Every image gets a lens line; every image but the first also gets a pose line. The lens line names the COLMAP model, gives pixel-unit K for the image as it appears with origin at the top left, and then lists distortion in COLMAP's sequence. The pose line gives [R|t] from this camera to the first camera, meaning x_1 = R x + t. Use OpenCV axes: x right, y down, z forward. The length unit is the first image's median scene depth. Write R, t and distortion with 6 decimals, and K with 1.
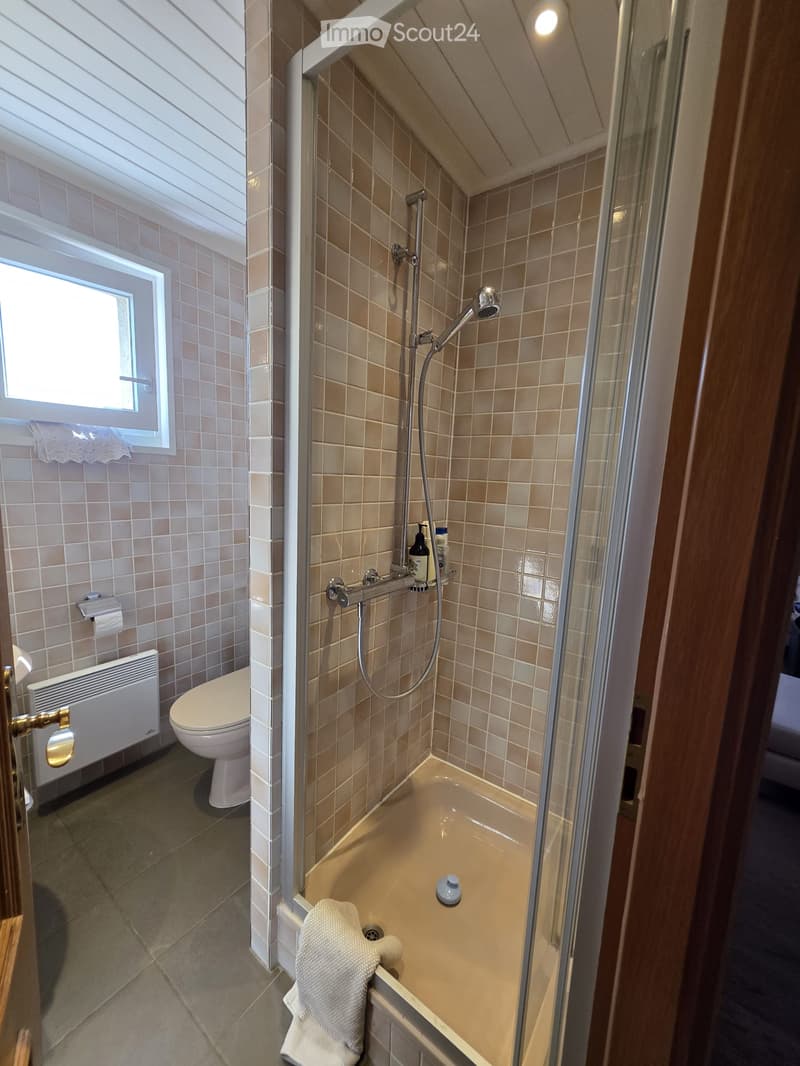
lens RADIAL K [[428.6, 0, 407.4], [0, 428.6, 534.2], [0, 0, 1]] dist [0.001518, 0.000250]
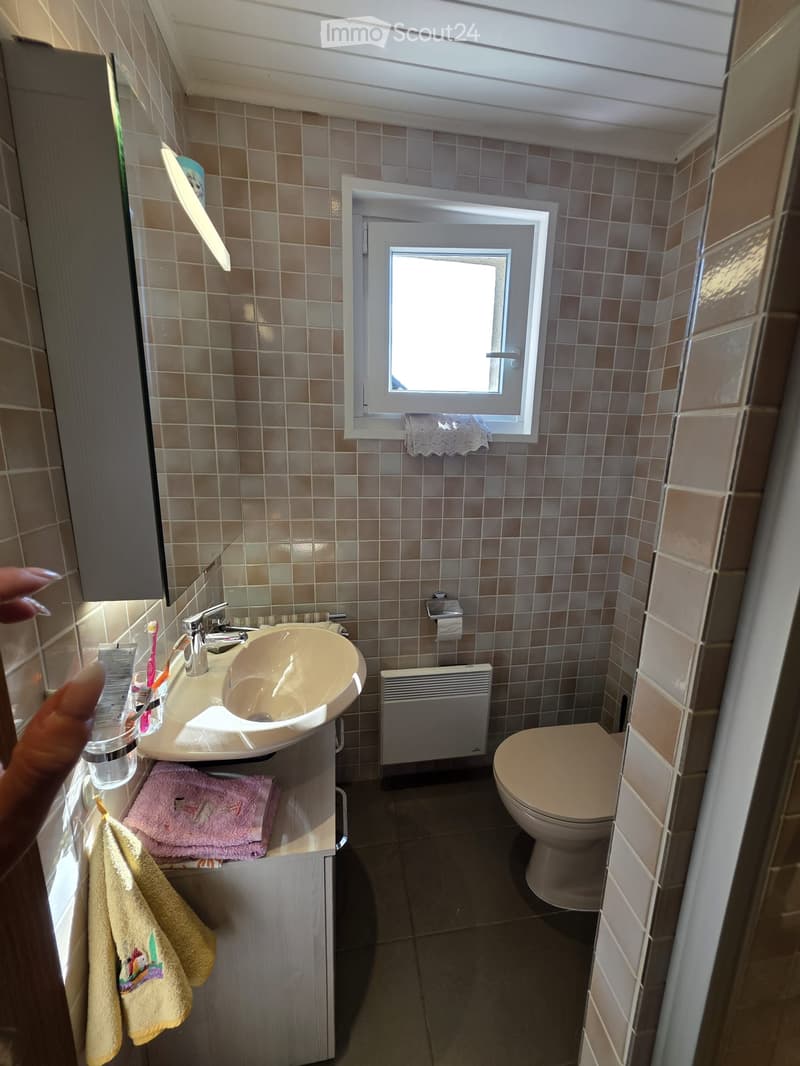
lens RADIAL K [[428.6, 0, 404.5], [0, 428.6, 536.2], [0, 0, 1]] dist [0.001518, 0.000250]
pose [[0.704929, 0.123420, -0.698458, -0.133293], [-0.088375, 0.992354, 0.086159, -0.059989], [0.703751, 0.000990, 0.710446, 0.257465]]
